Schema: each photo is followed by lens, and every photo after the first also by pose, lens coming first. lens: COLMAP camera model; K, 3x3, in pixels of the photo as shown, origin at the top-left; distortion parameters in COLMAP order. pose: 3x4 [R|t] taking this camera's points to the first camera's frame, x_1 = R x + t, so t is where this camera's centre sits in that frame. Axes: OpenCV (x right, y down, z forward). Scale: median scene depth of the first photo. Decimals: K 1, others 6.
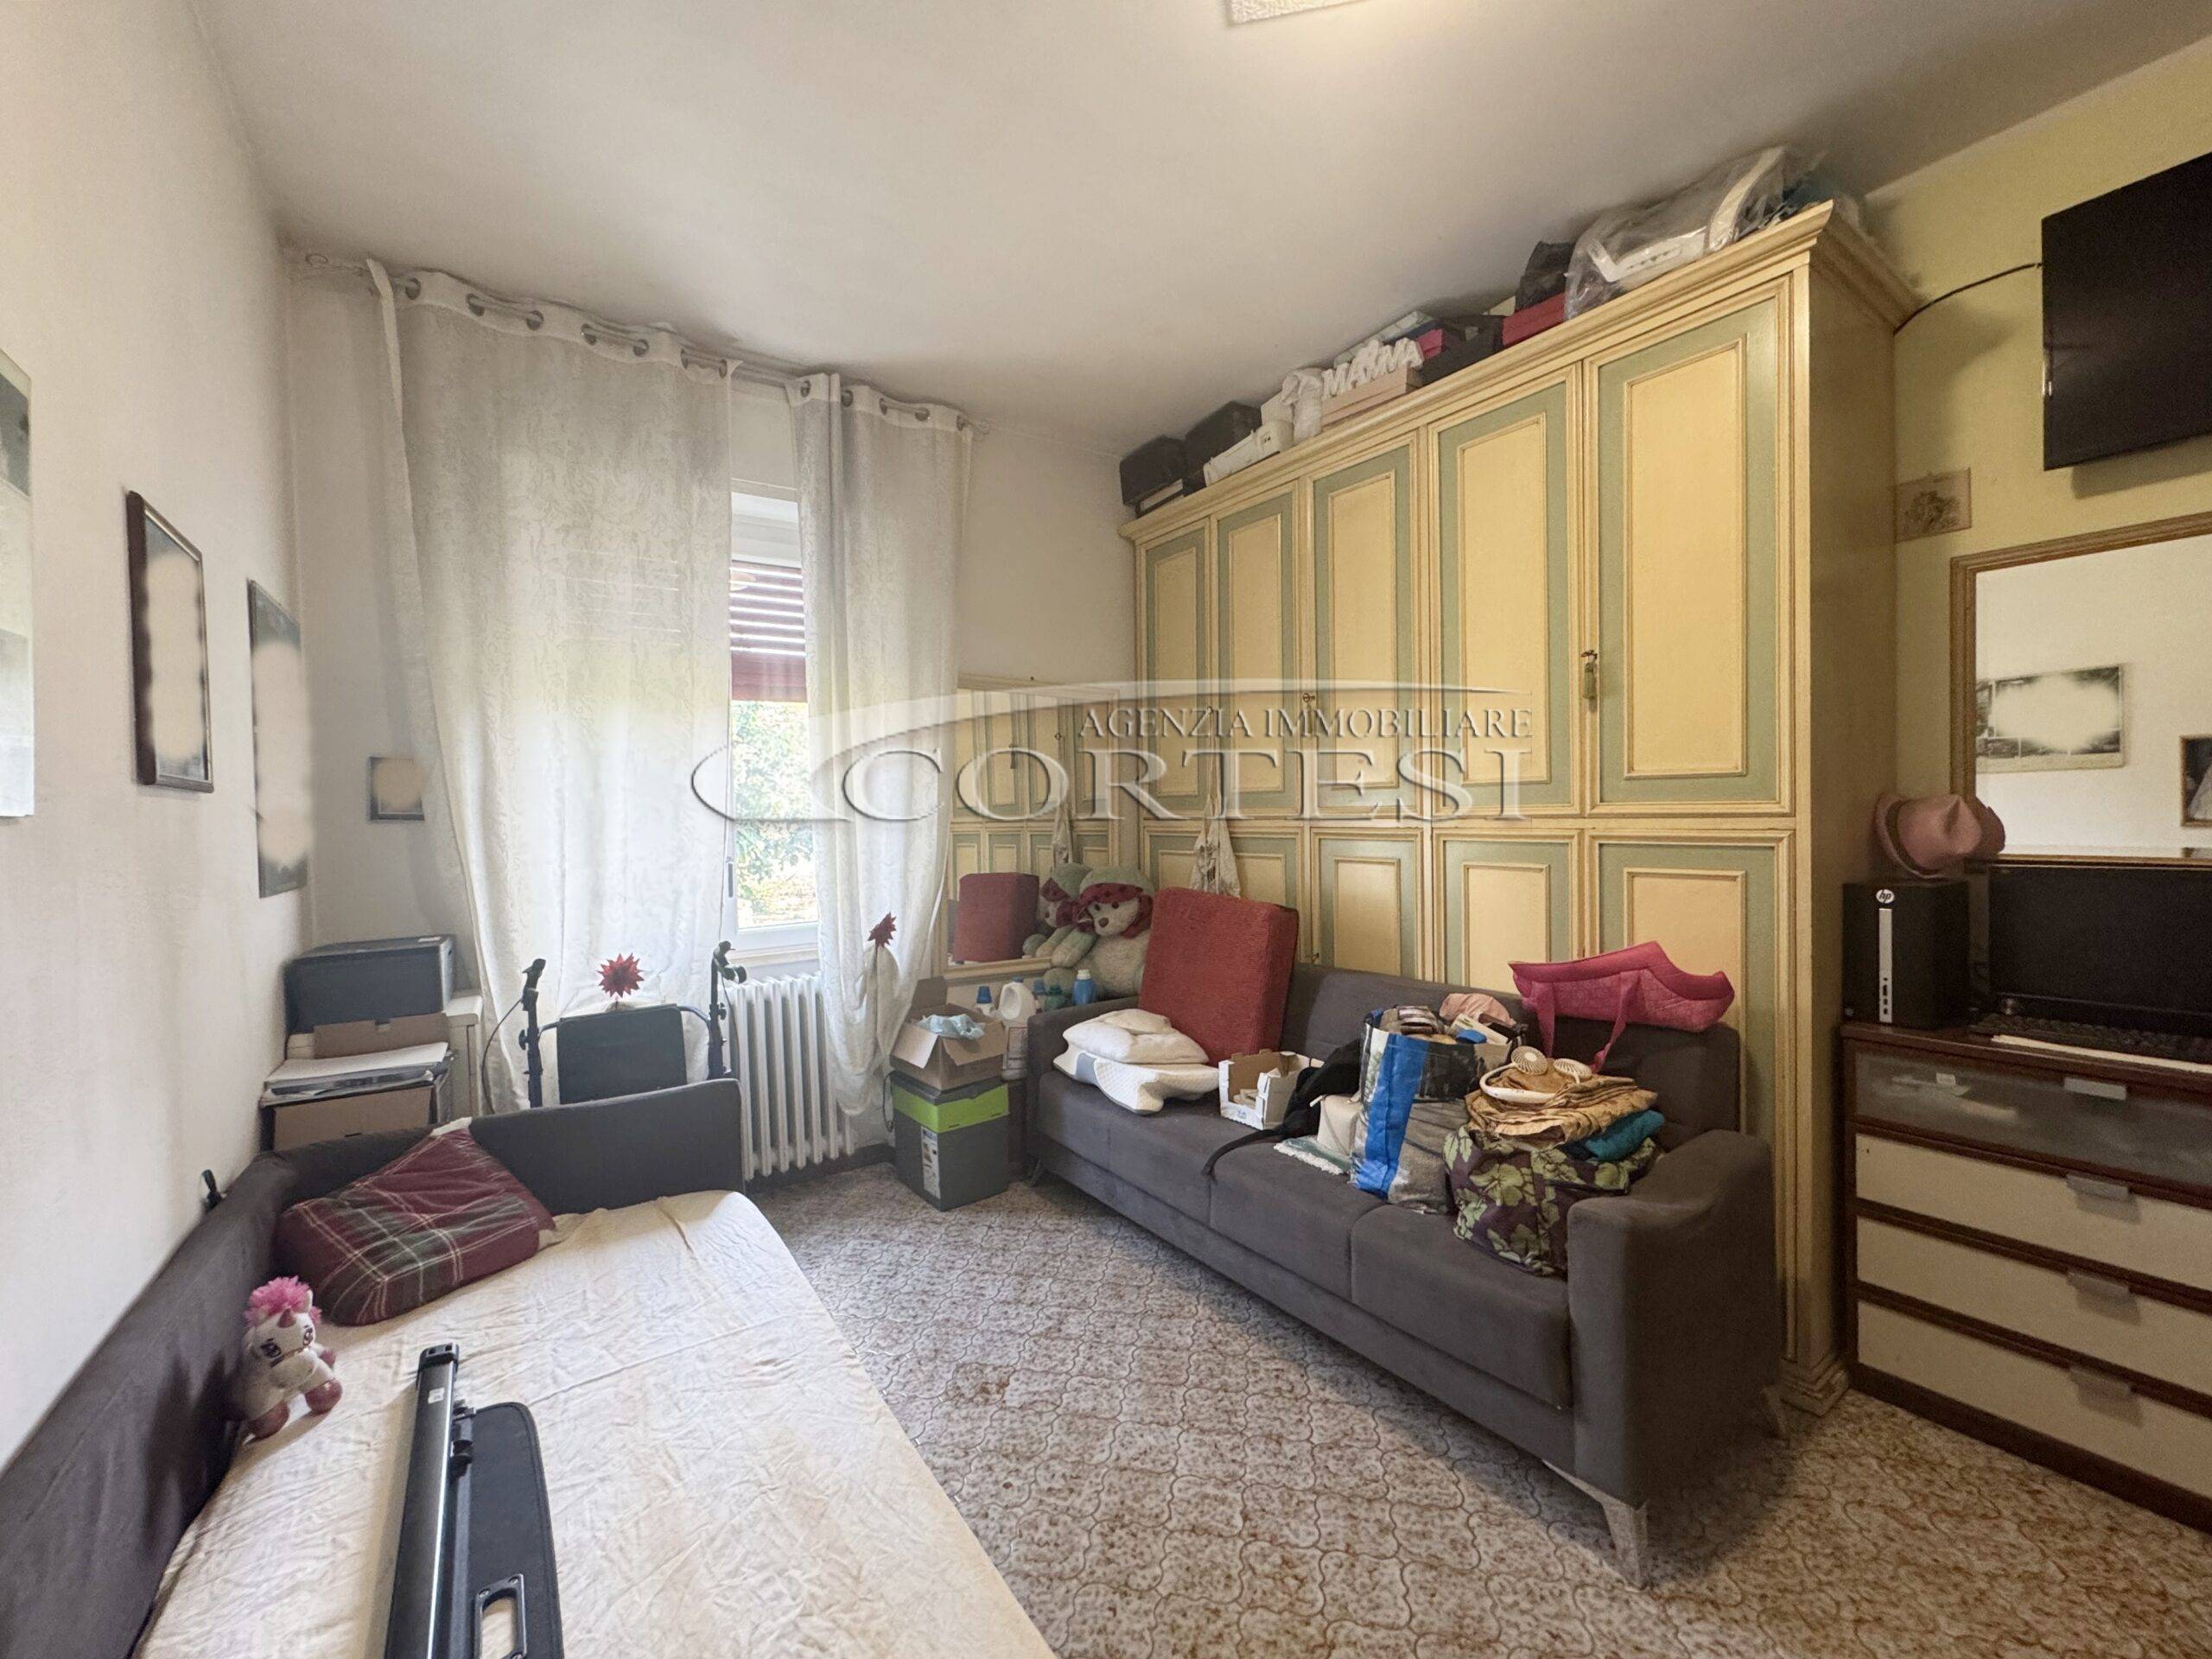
lens RADIAL K [[910.8, 0, 1105.2], [0, 910.8, 827.0], [0, 0, 1]] dist [-0.001282, 0.000135]
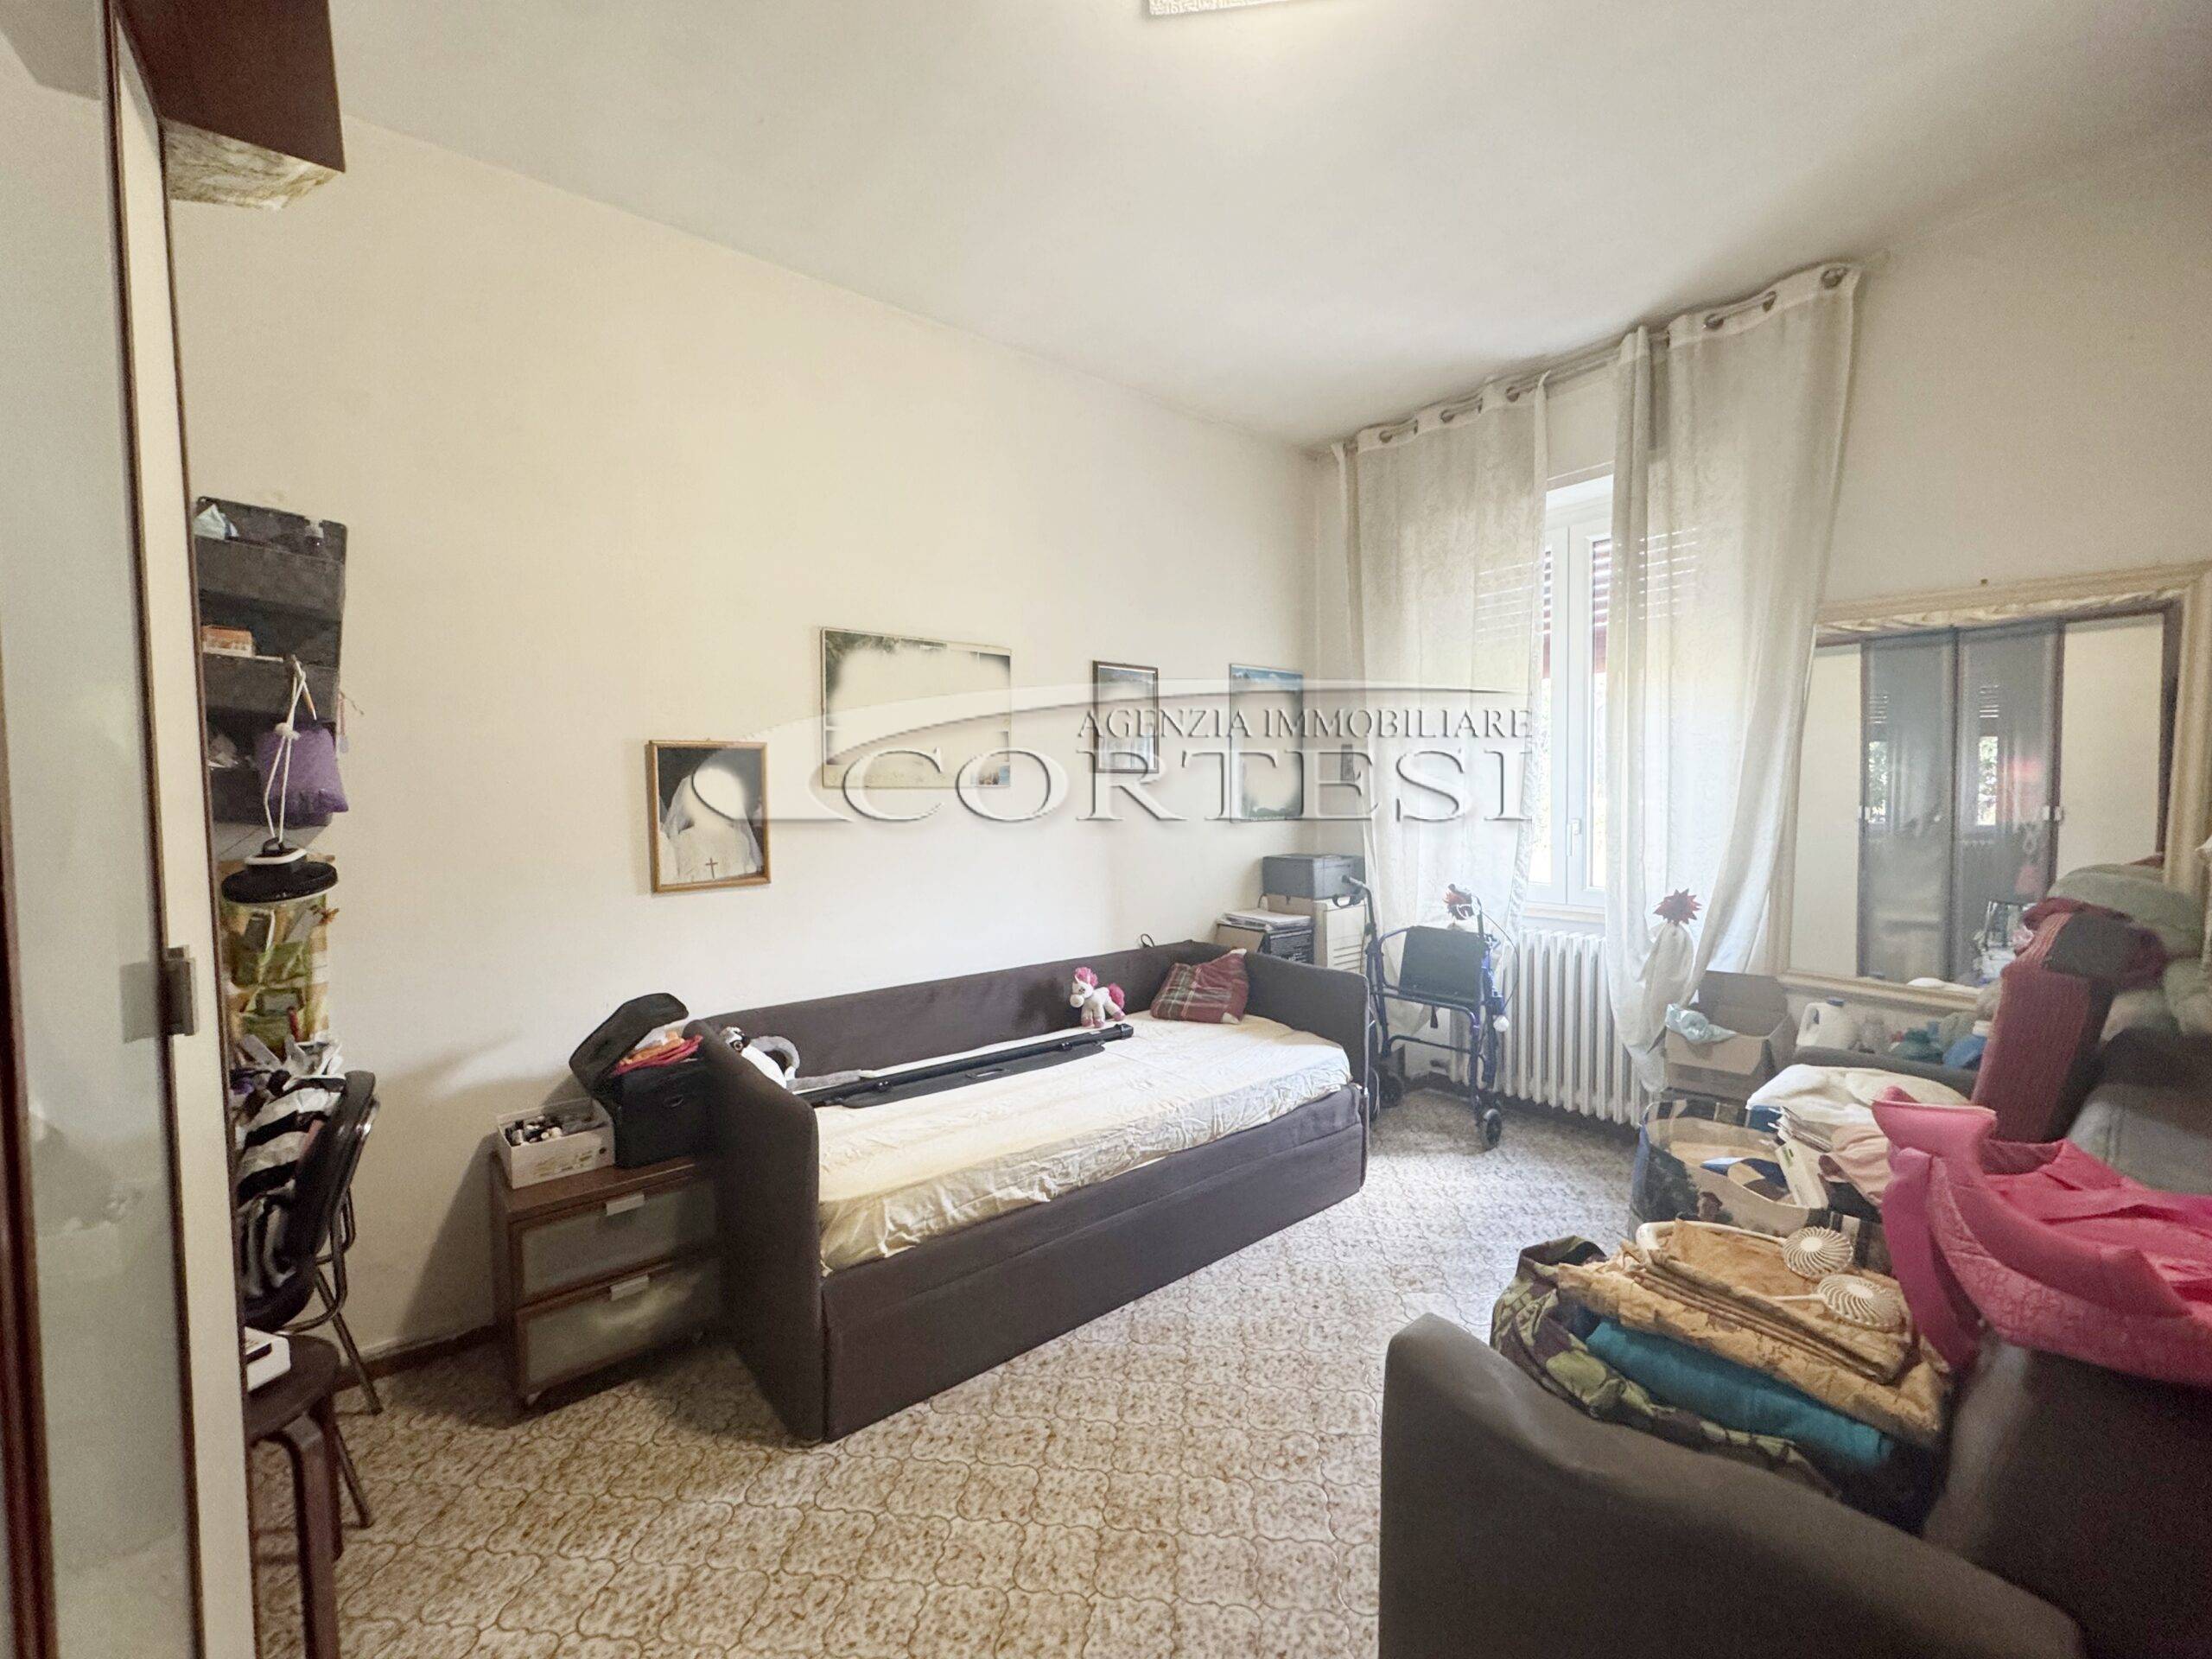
lens RADIAL K [[937.6, 0, 1100.7], [0, 937.6, 827.5], [0, 0, 1]] dist [0.001903, 0.000077]
pose [[0.060335, 0.065170, -0.996048, 0.916732], [-0.006856, 0.997870, 0.064874, -0.035778], [0.998155, 0.002915, 0.060653, 0.479737]]
